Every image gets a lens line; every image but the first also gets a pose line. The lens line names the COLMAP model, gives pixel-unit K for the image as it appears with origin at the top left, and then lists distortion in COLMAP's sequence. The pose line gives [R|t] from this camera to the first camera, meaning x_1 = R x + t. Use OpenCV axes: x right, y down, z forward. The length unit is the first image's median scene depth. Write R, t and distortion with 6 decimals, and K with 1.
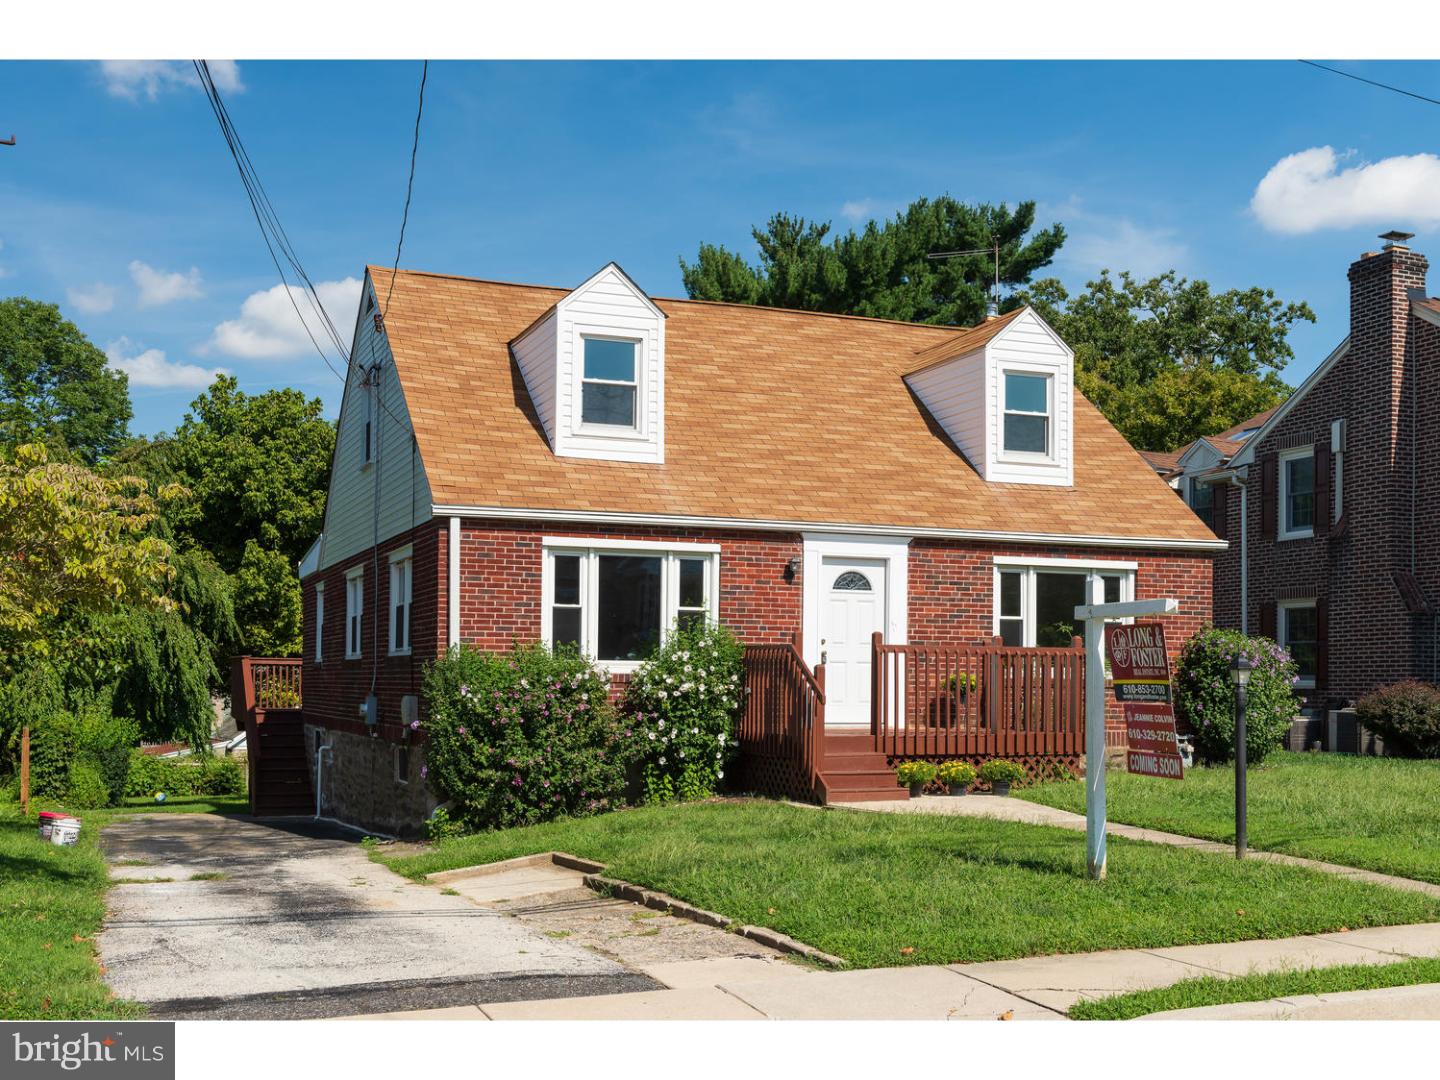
lens RADIAL K [[1950.8, 0, 720.0], [0, 1950.8, 397.6], [0, 0, 1]] dist [-0.025337, 0.022237]
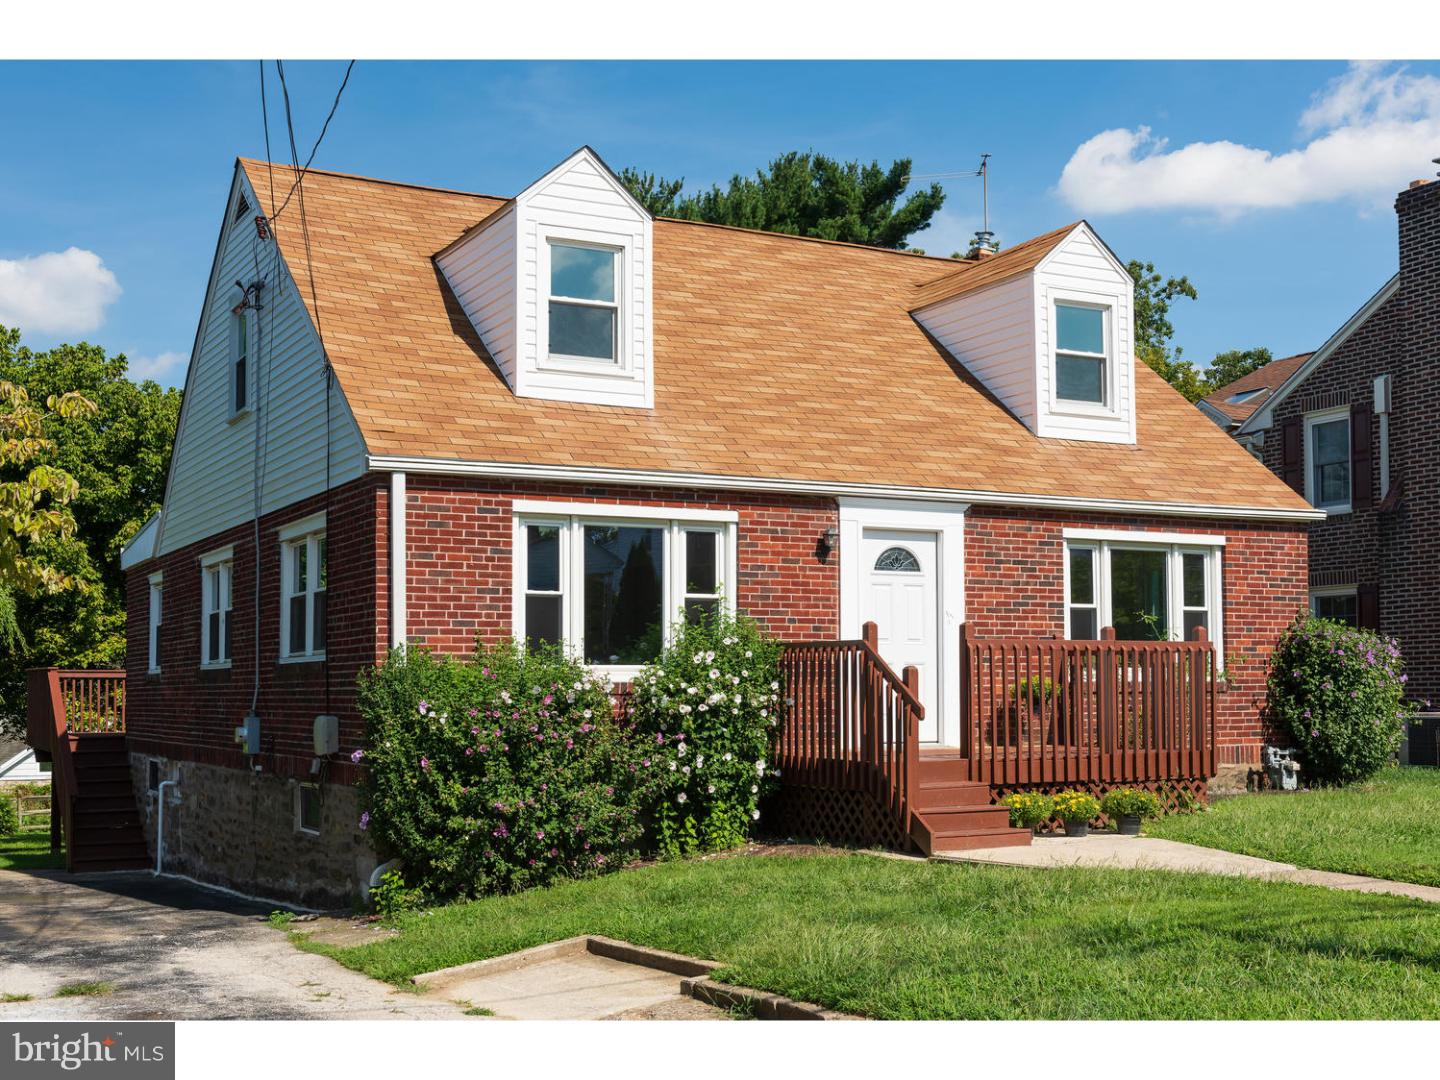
lens RADIAL K [[1950.8, 0, 720.0], [0, 1950.8, 397.6], [0, 0, 1]] dist [-0.025337, 0.022237]
pose [[0.990504, 0.006783, 0.137317, -0.107184], [-0.006141, 0.999968, -0.005103, 0.032943], [-0.137347, 0.004211, 0.990514, 0.231928]]
